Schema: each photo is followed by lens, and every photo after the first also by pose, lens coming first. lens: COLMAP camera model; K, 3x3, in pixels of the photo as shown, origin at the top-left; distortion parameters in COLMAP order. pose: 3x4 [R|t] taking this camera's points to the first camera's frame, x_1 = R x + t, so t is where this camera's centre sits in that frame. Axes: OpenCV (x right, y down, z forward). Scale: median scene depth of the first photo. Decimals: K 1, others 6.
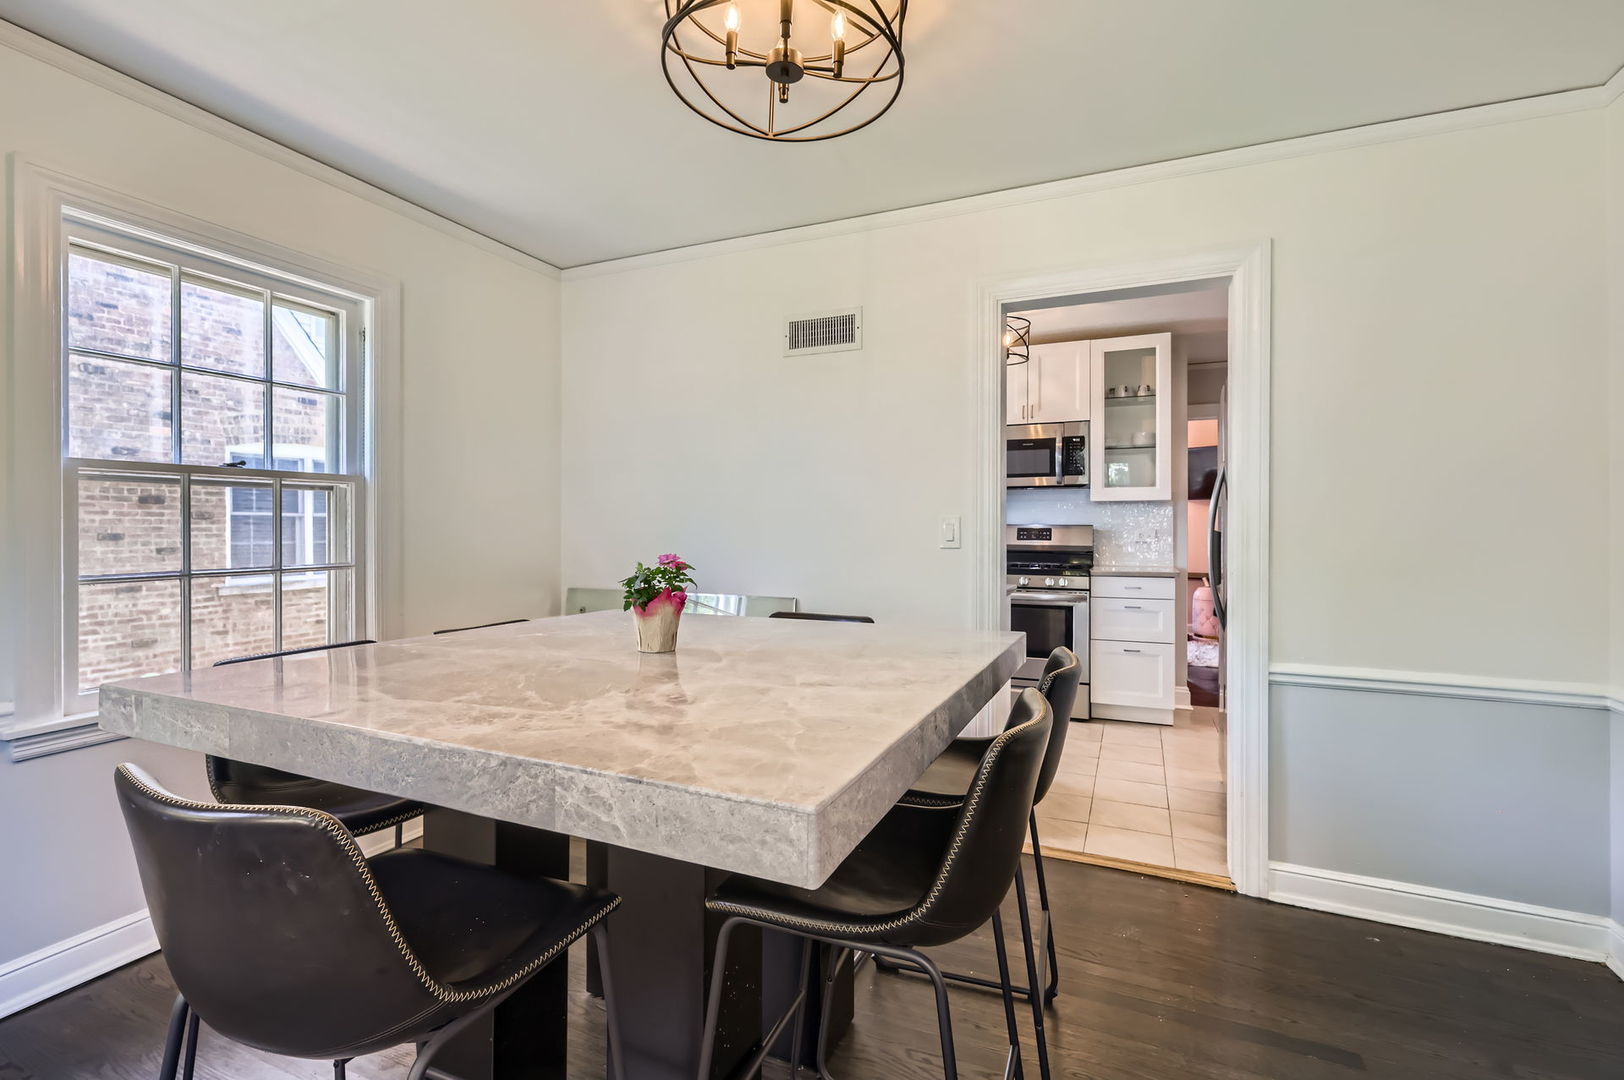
lens RADIAL K [[722.0, 0, 820.5], [0, 722.0, 531.2], [0, 0, 1]] dist [-0.002711, -0.000111]
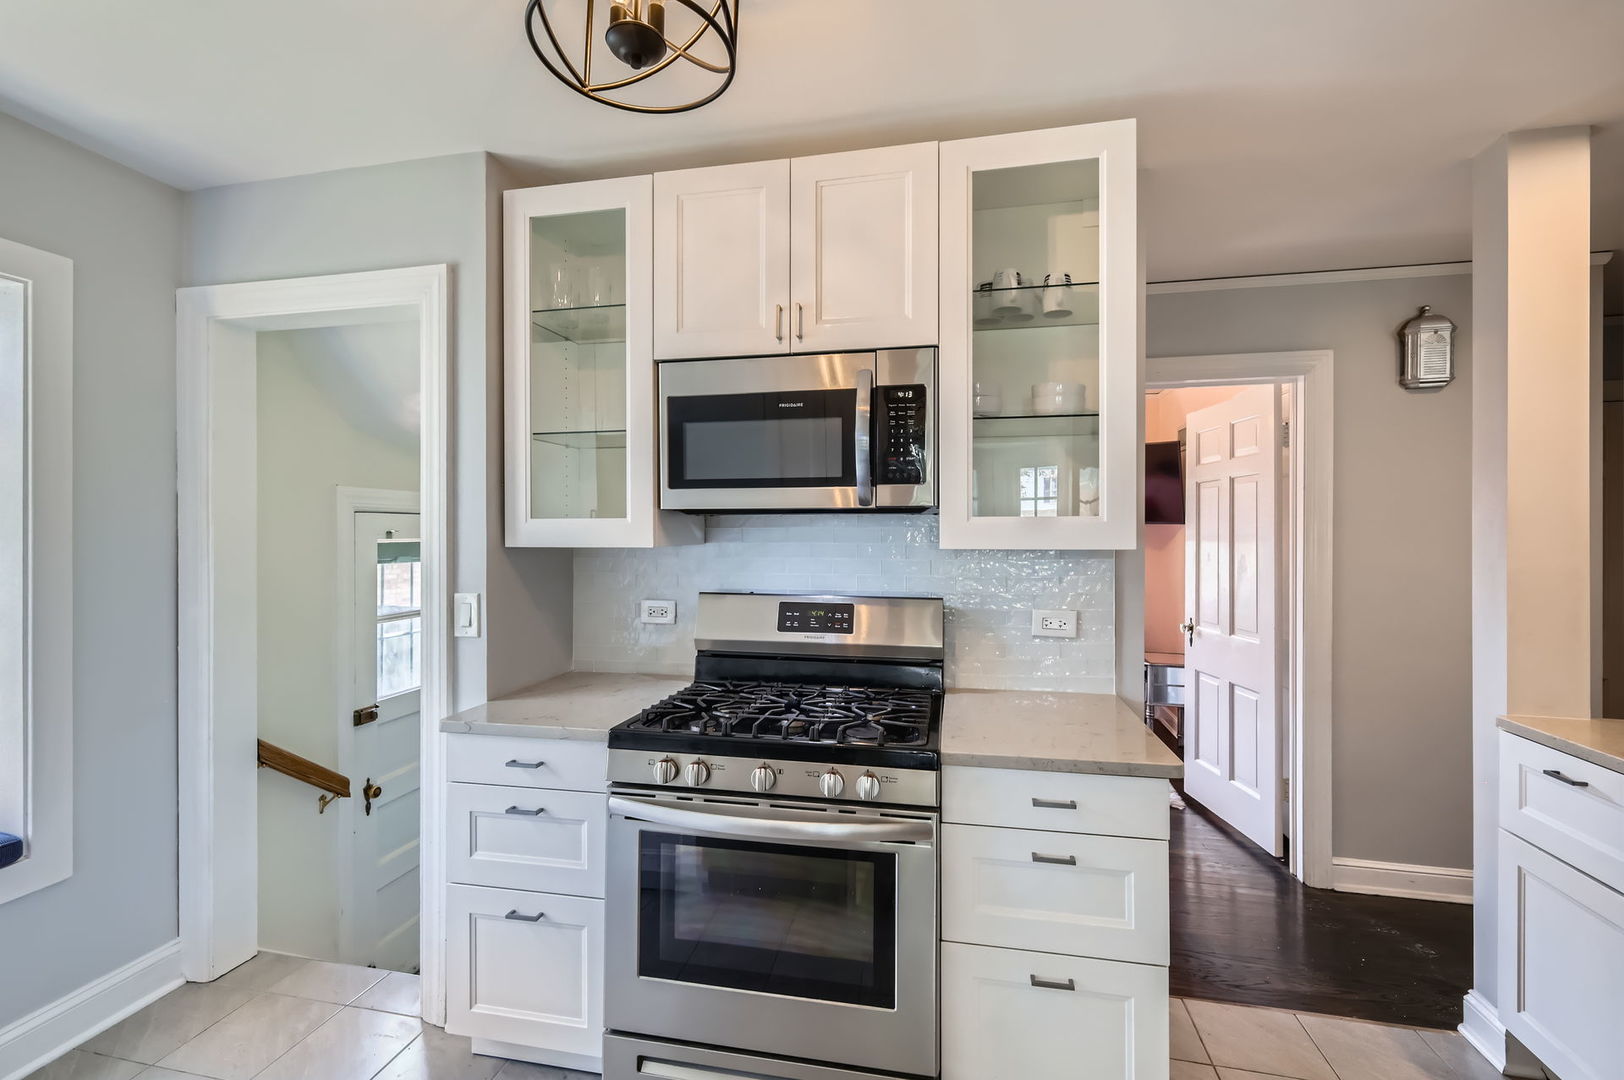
lens RADIAL K [[722.0, 0, 808.0], [0, 722.0, 537.0], [0, 0, 1]] dist [-0.002711, -0.000111]
pose [[0.982589, 0.001450, 0.185788, 0.226947], [0.000048, 0.999968, -0.008054, -0.044596], [-0.185793, 0.007922, 0.982557, 0.616903]]
